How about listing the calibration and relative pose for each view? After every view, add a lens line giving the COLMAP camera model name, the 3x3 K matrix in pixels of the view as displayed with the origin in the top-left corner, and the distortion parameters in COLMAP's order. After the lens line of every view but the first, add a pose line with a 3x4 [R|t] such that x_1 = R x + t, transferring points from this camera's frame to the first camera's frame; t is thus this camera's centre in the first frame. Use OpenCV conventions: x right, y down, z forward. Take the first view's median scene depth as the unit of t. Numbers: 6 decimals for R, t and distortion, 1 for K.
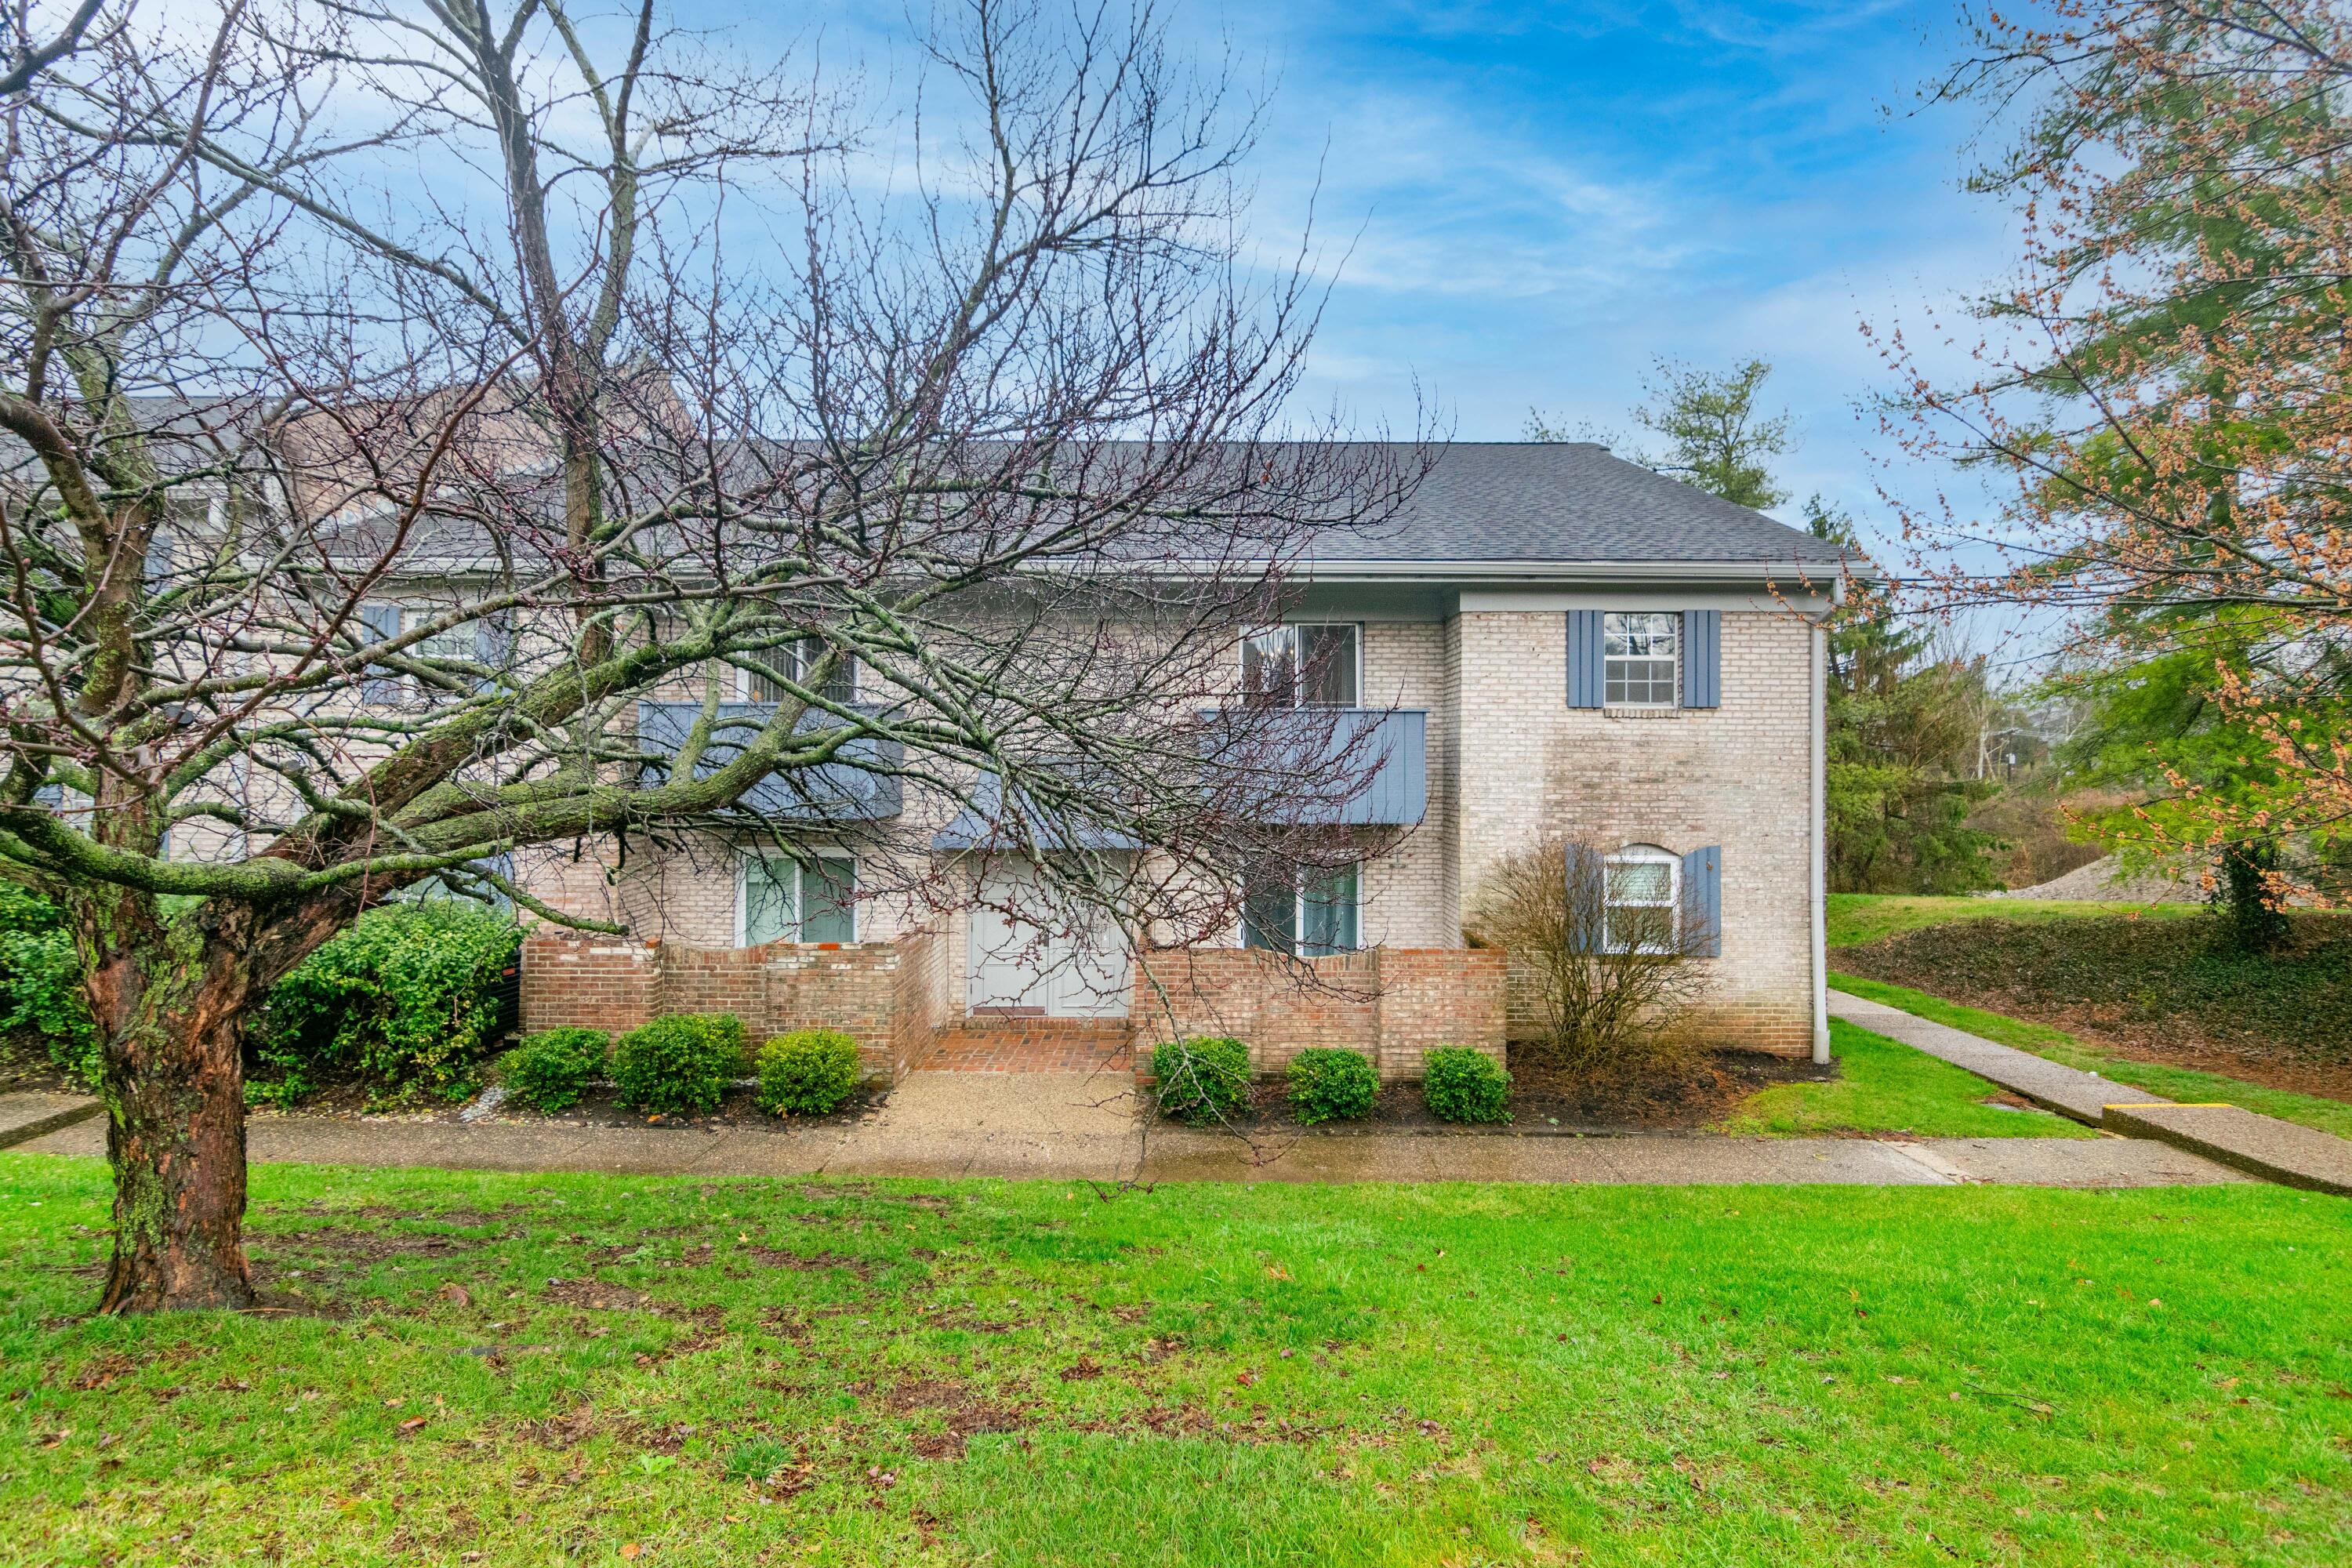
lens RADIAL K [[1117.1, 0, 1173.3], [0, 1117.1, 768.9], [0, 0, 1]] dist [-0.003405, -0.000495]
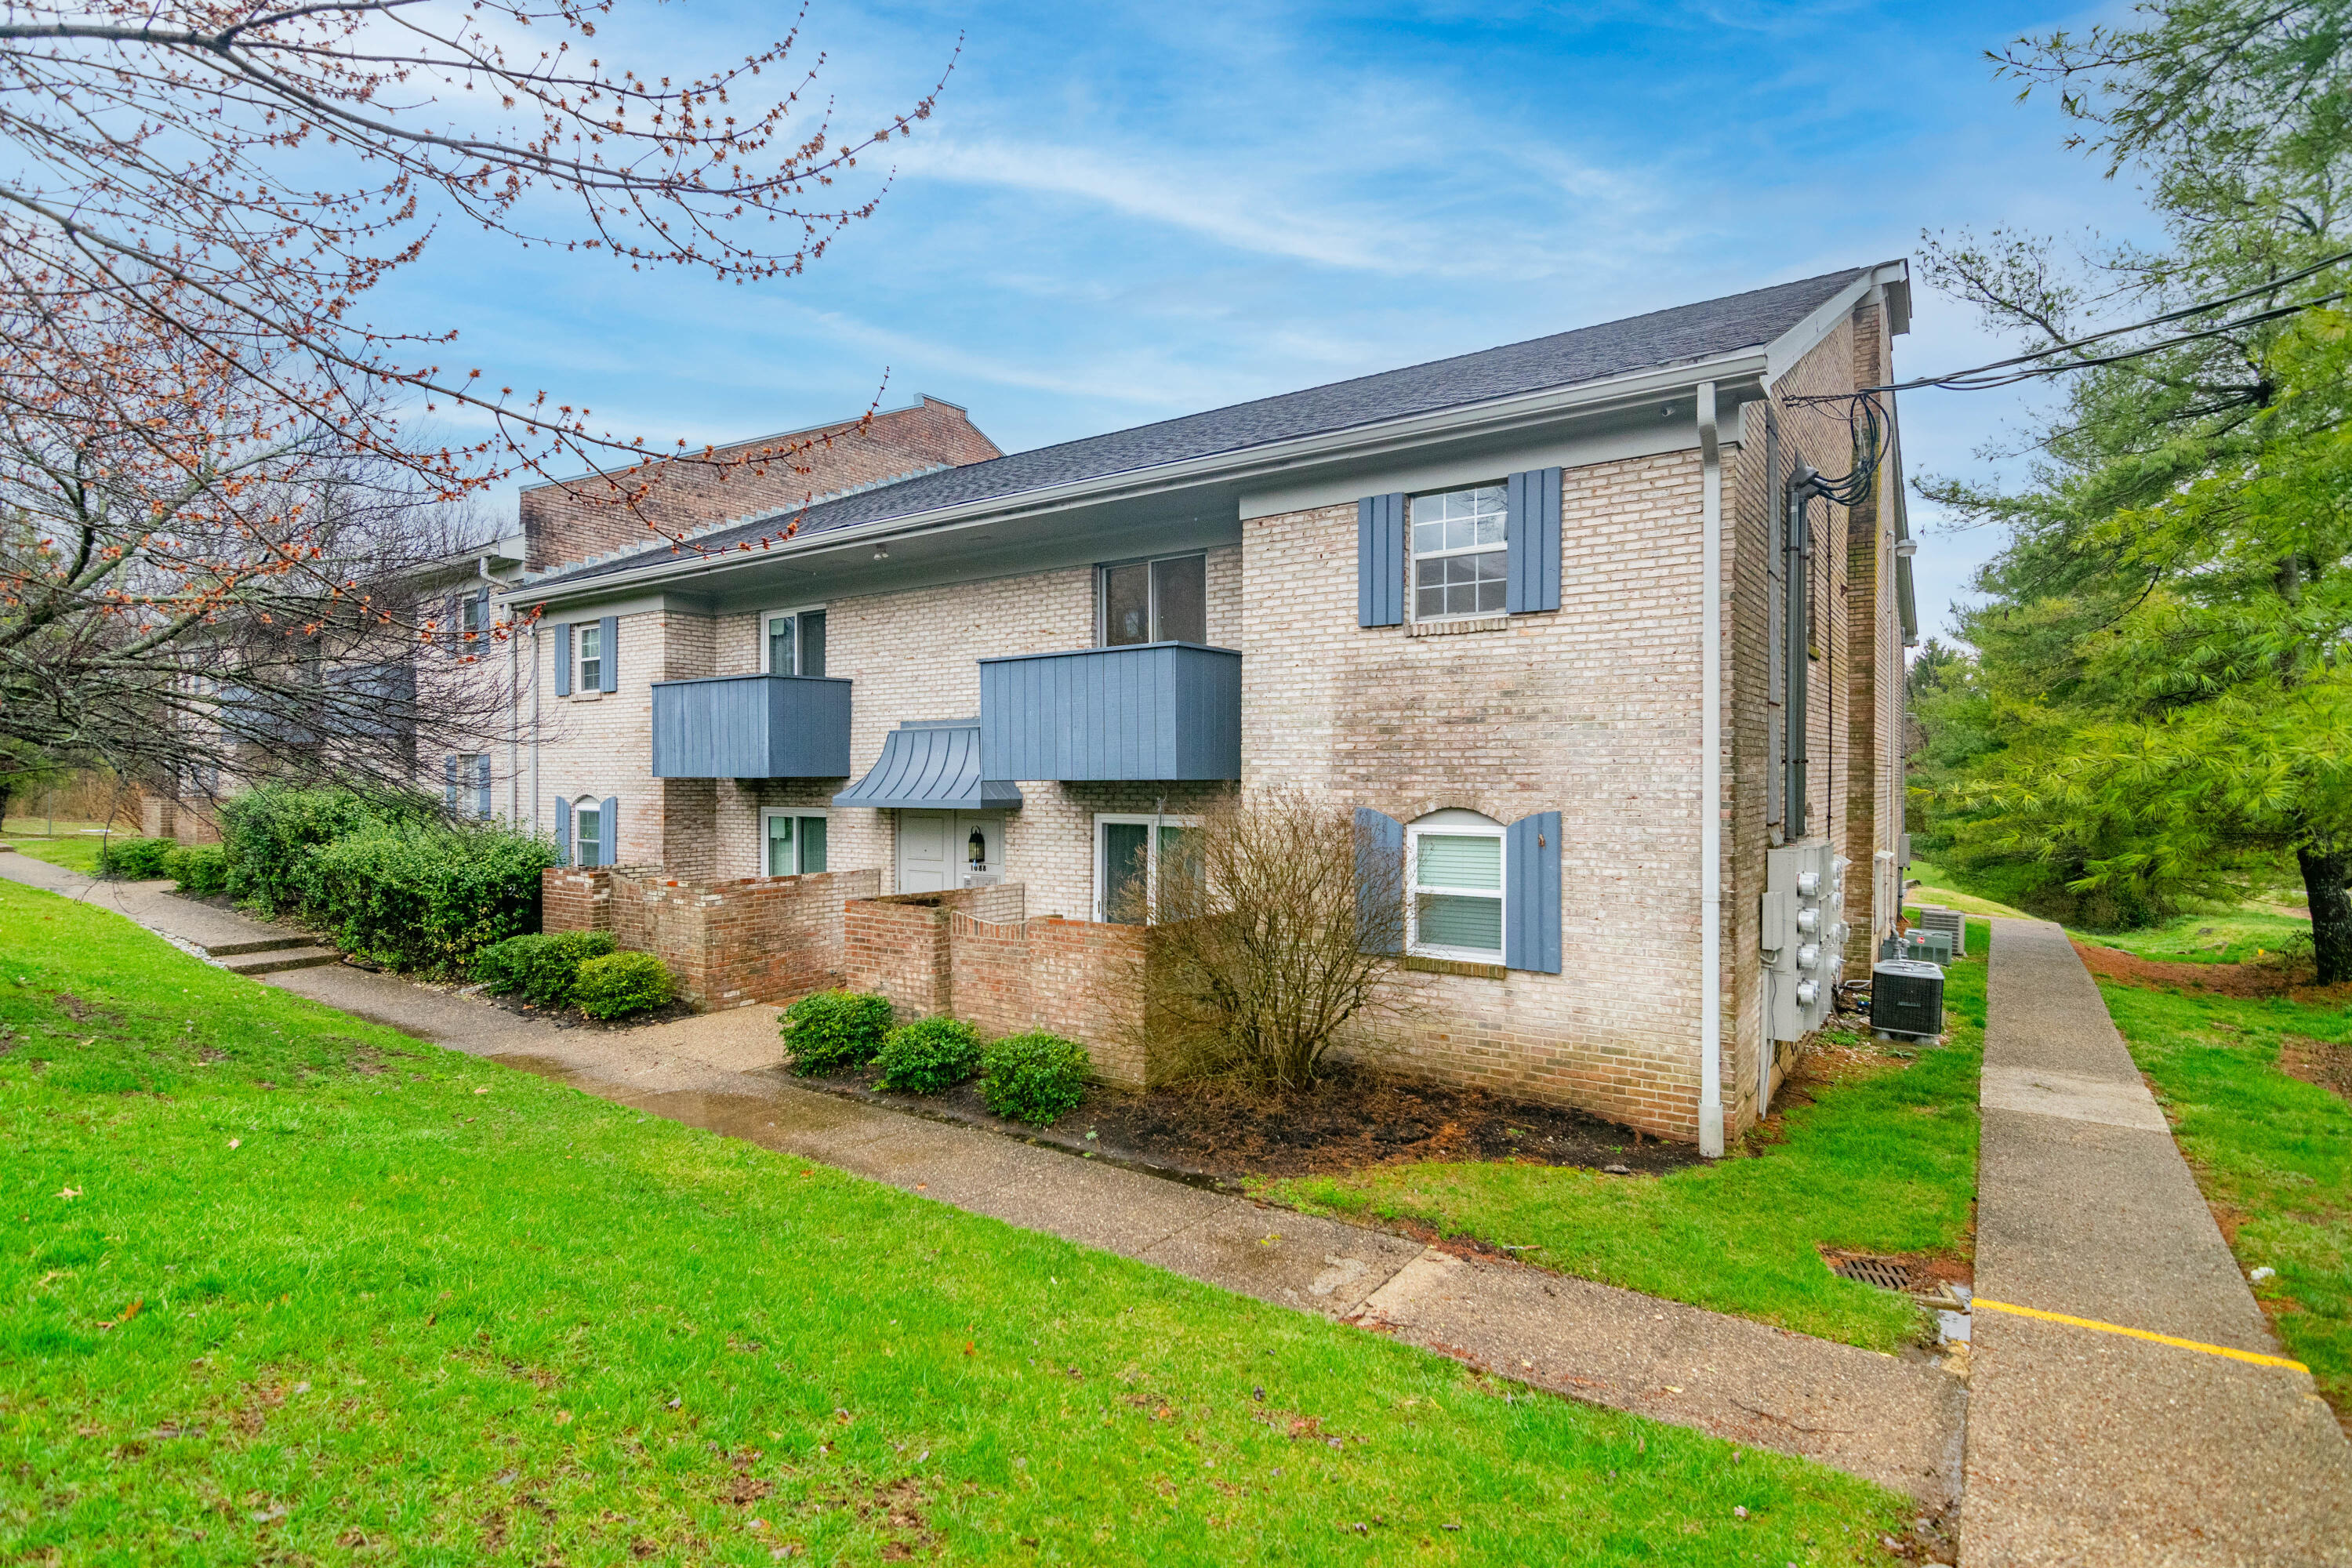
lens RADIAL K [[1117.1, 0, 1171.7], [0, 1117.1, 793.6], [0, 0, 1]] dist [-0.003405, -0.000495]
pose [[0.824544, 0.003249, -0.565788, 0.677664], [0.003405, 0.999937, 0.010704, 0.049042], [0.565787, -0.010753, 0.824481, 0.299344]]
